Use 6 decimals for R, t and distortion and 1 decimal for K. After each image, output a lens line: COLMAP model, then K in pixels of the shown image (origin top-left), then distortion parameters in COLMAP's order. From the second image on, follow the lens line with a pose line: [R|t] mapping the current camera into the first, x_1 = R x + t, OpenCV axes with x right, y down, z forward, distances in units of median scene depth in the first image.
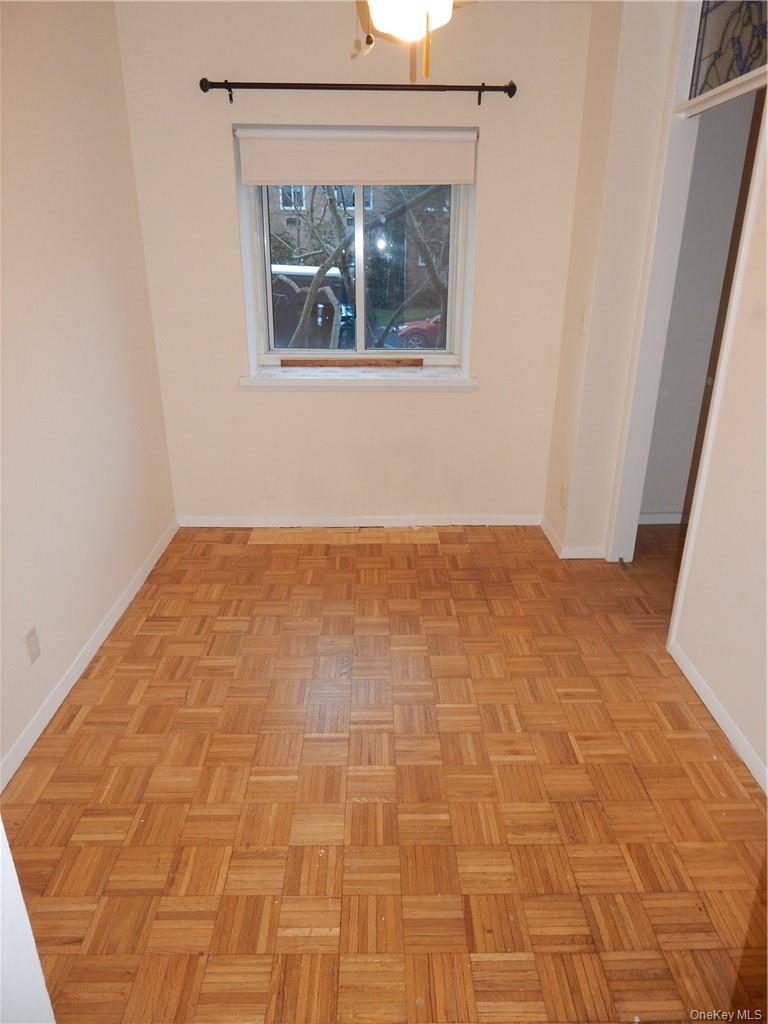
lens RADIAL K [[673.7, 0, 384.0], [0, 673.7, 512.0], [0, 0, 1]] dist [0.000047, -0.006456]
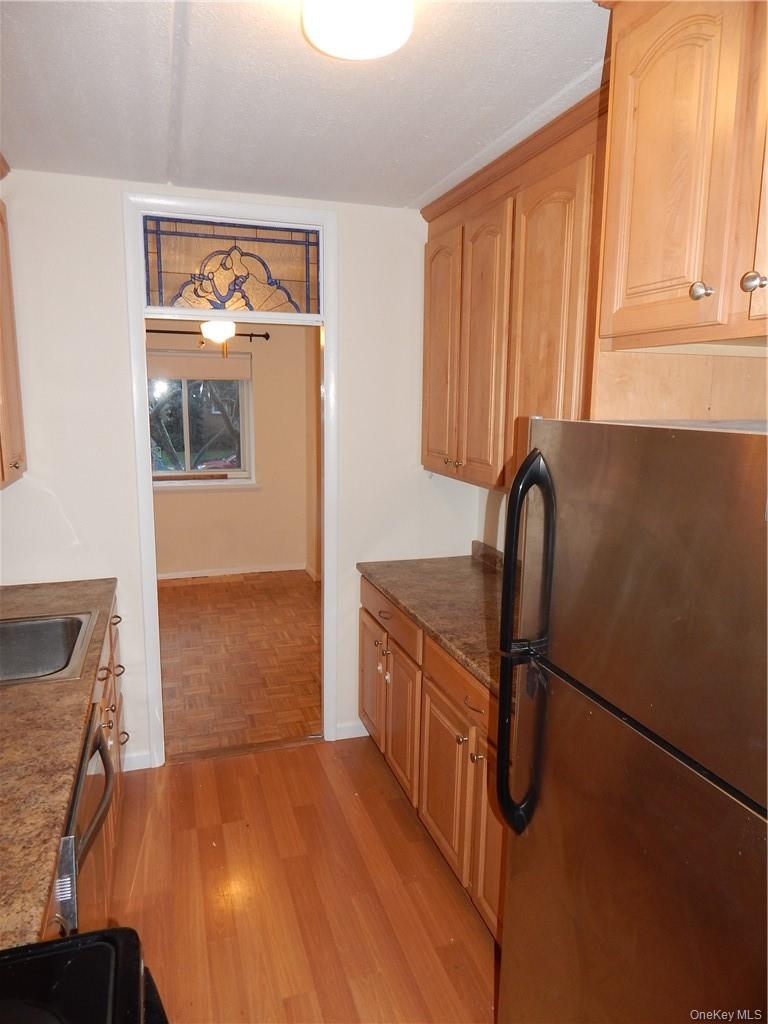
lens RADIAL K [[673.7, 0, 384.0], [0, 673.7, 512.0], [0, 0, 1]] dist [0.000047, -0.006456]
pose [[0.955809, -0.042362, 0.290921, -0.068480], [0.100373, 0.977126, -0.187485, 0.242442], [-0.276324, 0.208401, 0.938197, -0.731950]]
